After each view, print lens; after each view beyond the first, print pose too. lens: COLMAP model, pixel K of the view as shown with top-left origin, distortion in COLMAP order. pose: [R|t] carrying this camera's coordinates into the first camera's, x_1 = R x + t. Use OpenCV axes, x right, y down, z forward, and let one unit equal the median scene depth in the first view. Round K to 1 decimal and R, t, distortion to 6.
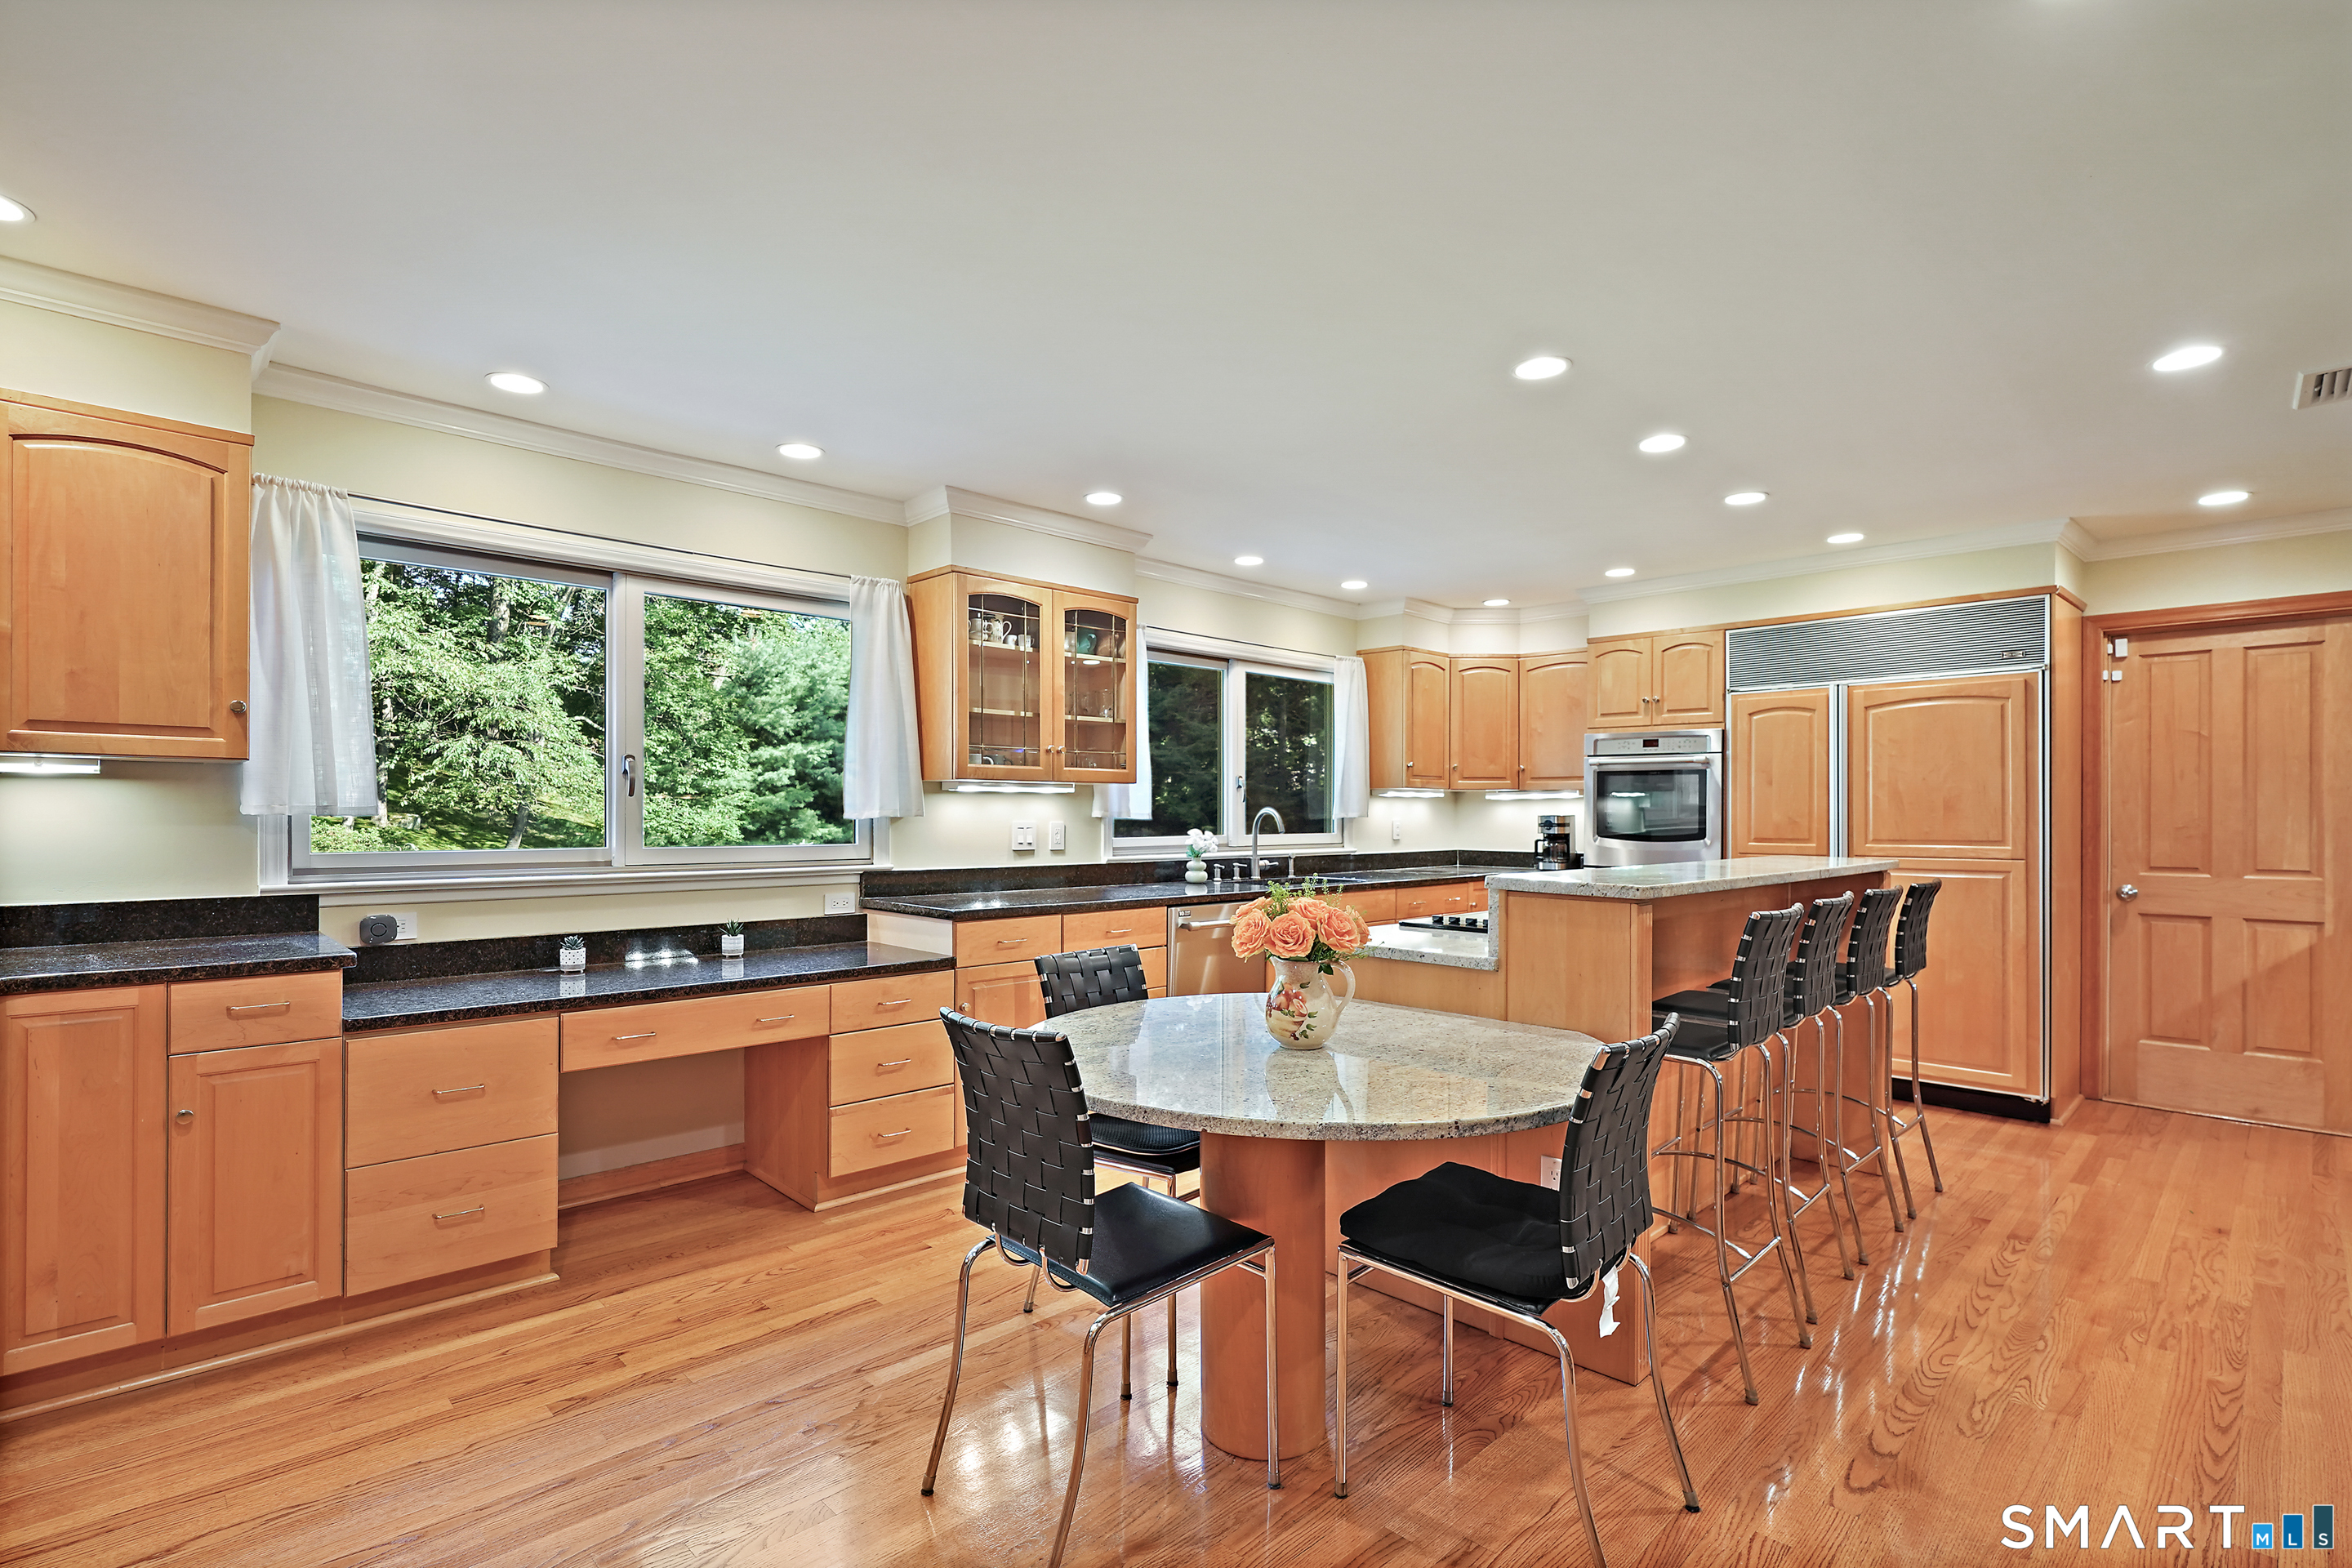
lens RADIAL K [[1077.4, 0, 1172.2], [0, 1077.4, 800.7], [0, 0, 1]] dist [-0.003521, 0.002263]
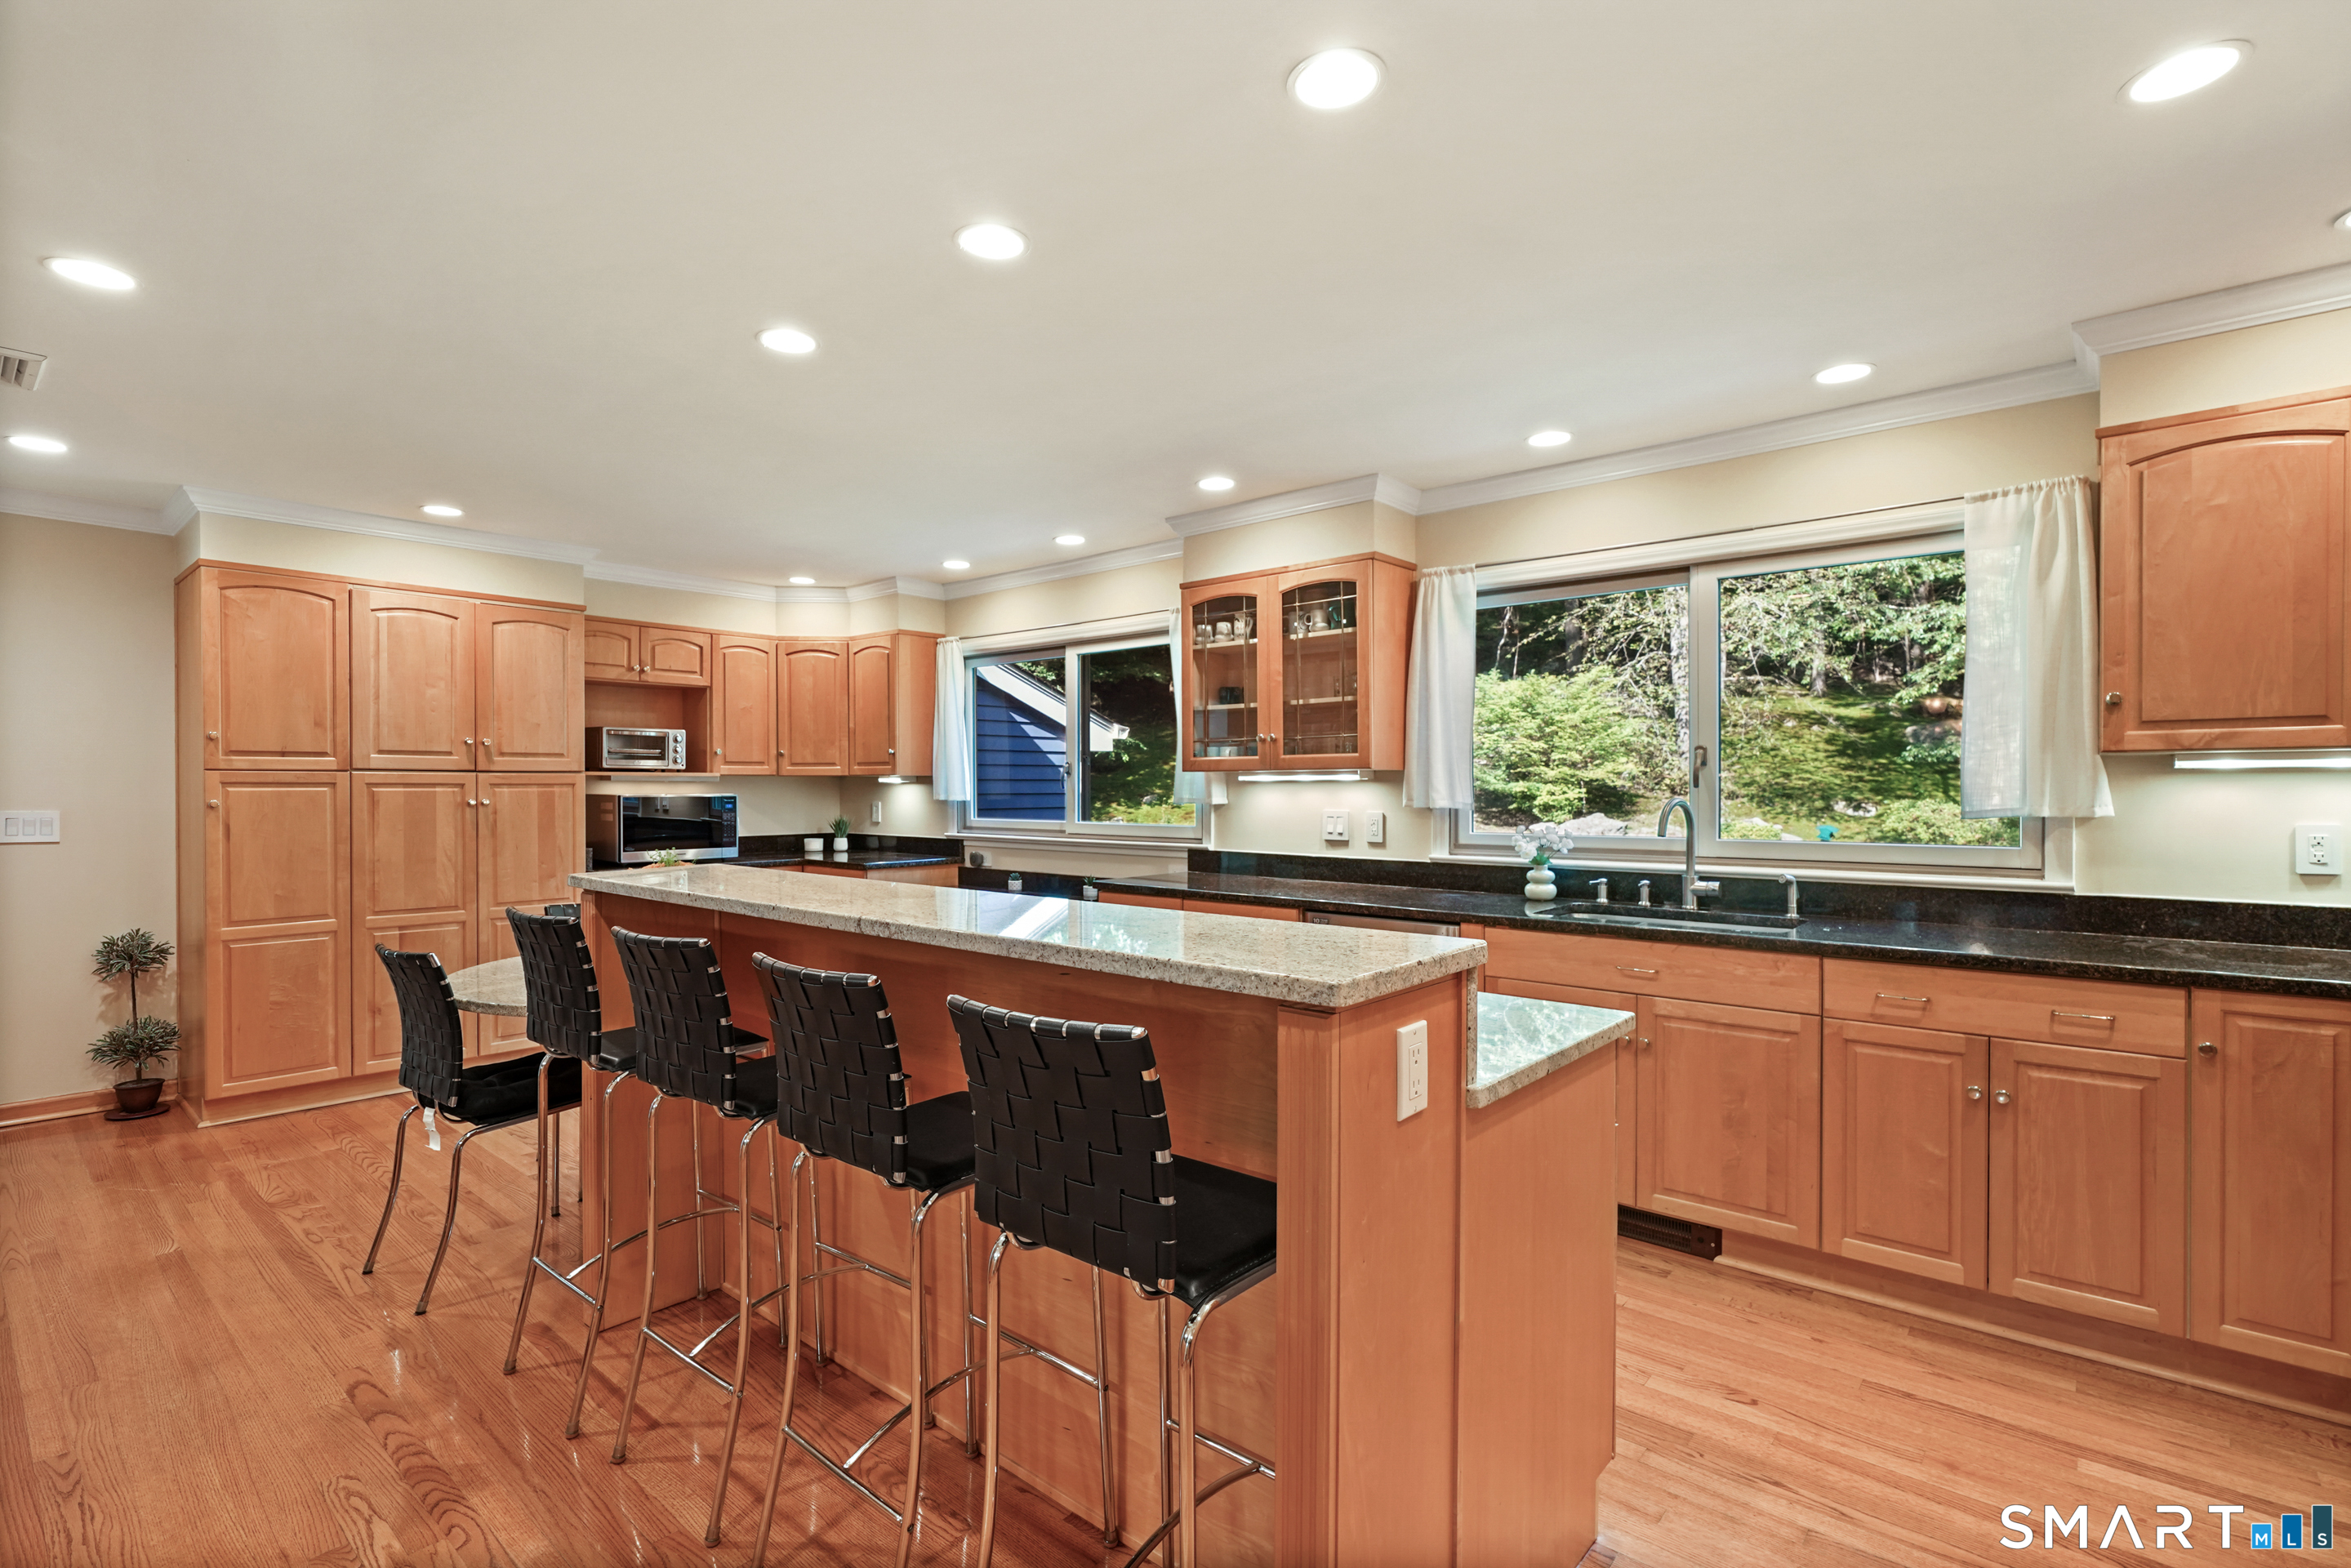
lens RADIAL K [[1077.0, 0, 1175.4], [0, 1077.0, 794.0], [0, 0, 1]] dist [-0.003521, 0.002263]
pose [[0.099715, -0.007985, -0.994984, 0.723486], [0.001422, 0.999968, -0.007883, 0.010465], [0.995015, -0.000628, 0.099723, 0.685702]]
